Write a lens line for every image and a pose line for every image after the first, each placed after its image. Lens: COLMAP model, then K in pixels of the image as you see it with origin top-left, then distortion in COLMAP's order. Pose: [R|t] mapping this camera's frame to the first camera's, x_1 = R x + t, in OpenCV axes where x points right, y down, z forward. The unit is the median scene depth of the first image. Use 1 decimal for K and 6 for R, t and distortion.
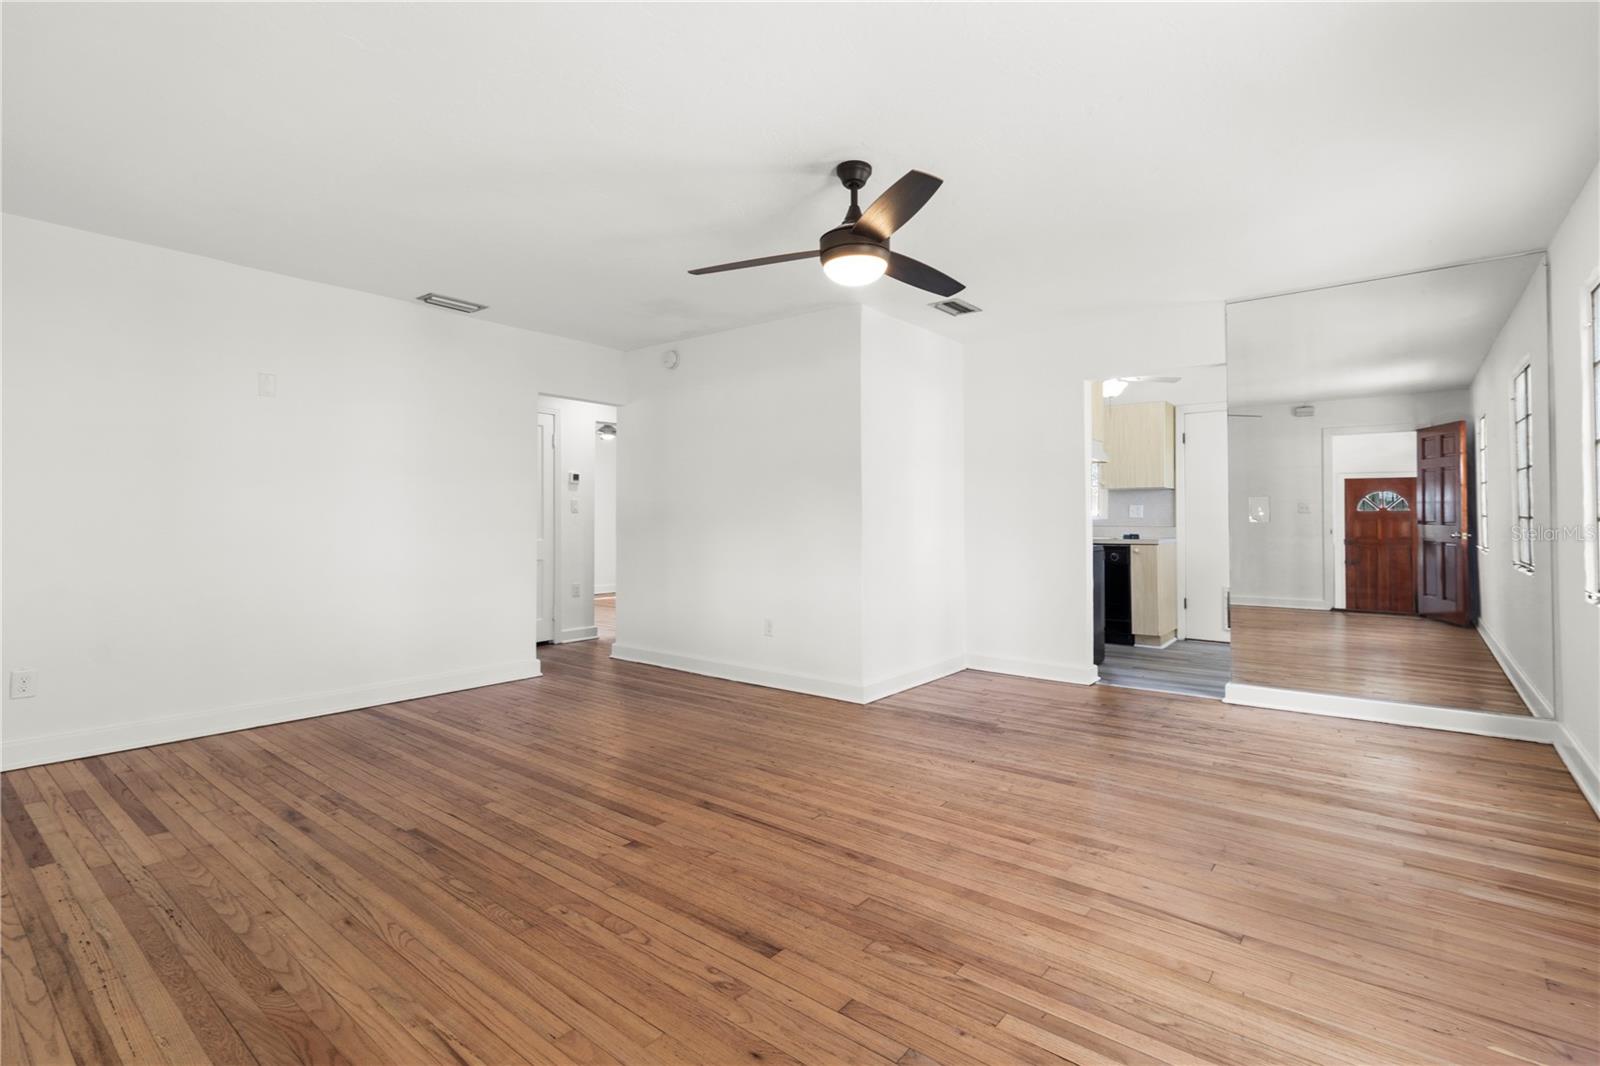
lens RADIAL K [[742.3, 0, 831.2], [0, 742.3, 492.6], [0, 0, 1]] dist [0.000540, 0.000260]
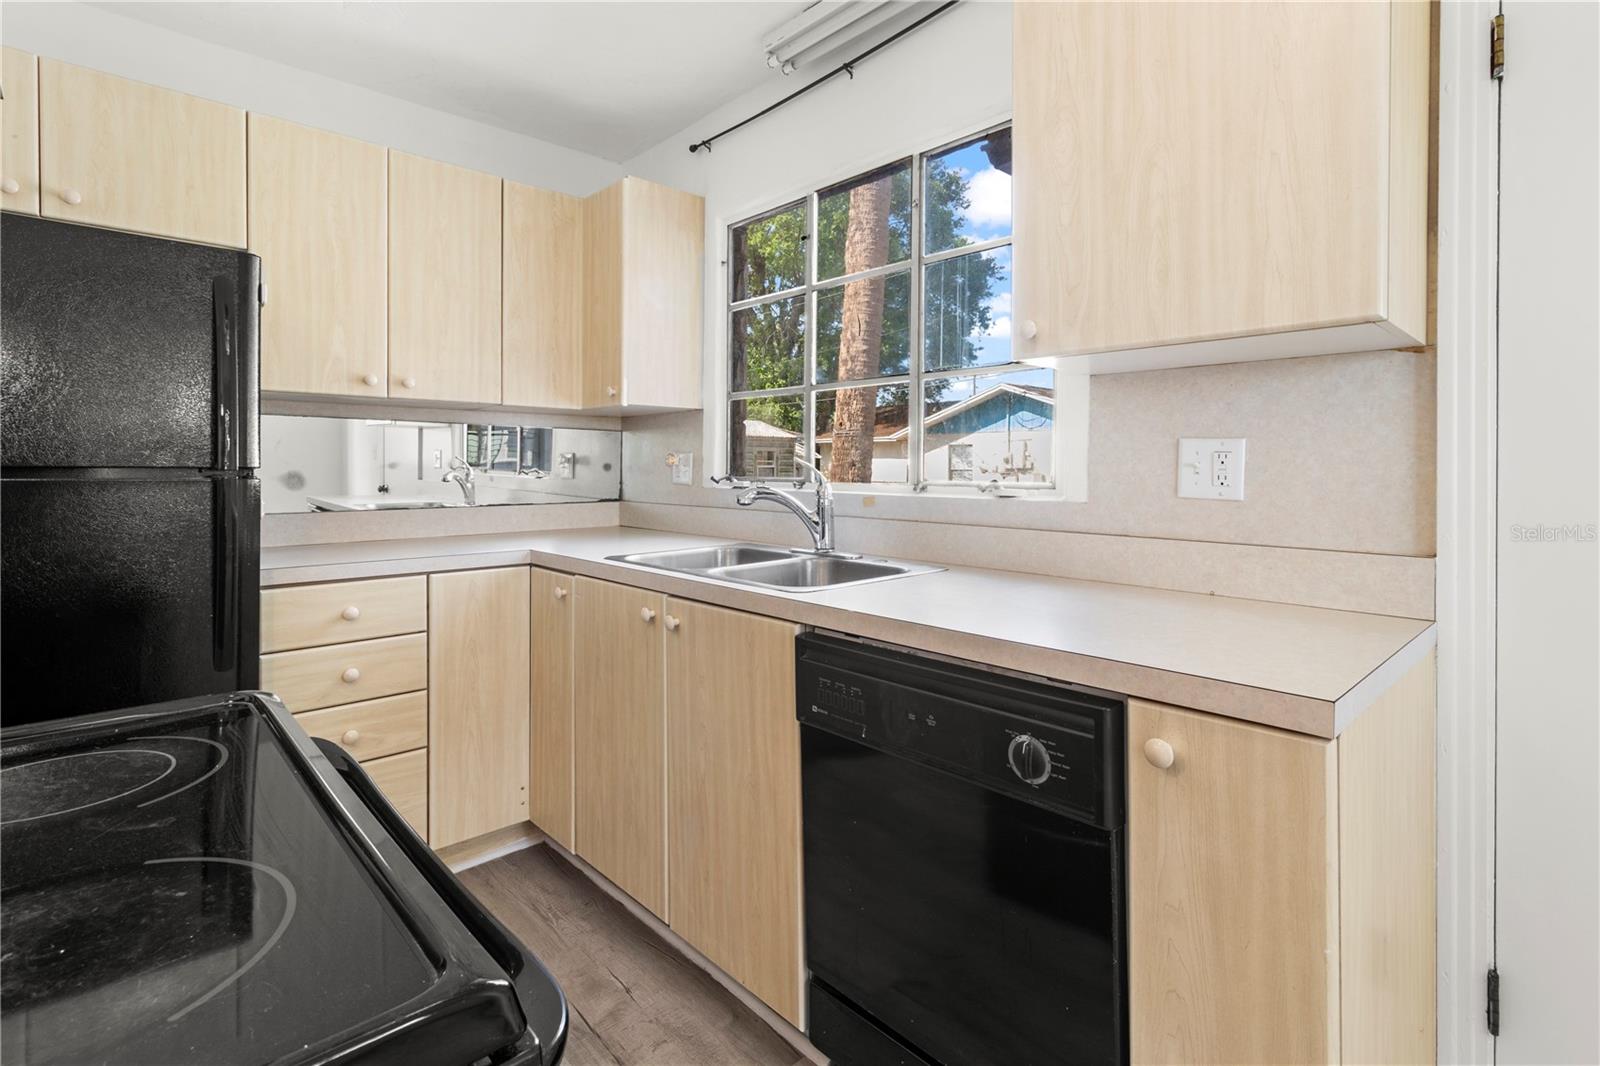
lens RADIAL K [[768.1, 0, 804.1], [0, 768.1, 466.3], [0, 0, 1]] dist [0.002335, 0.000811]
pose [[0.986887, 0.001810, -0.161400, 0.343082], [0.003472, 0.999468, 0.032441, 0.017579], [0.161373, -0.032576, 0.986356, 0.791198]]
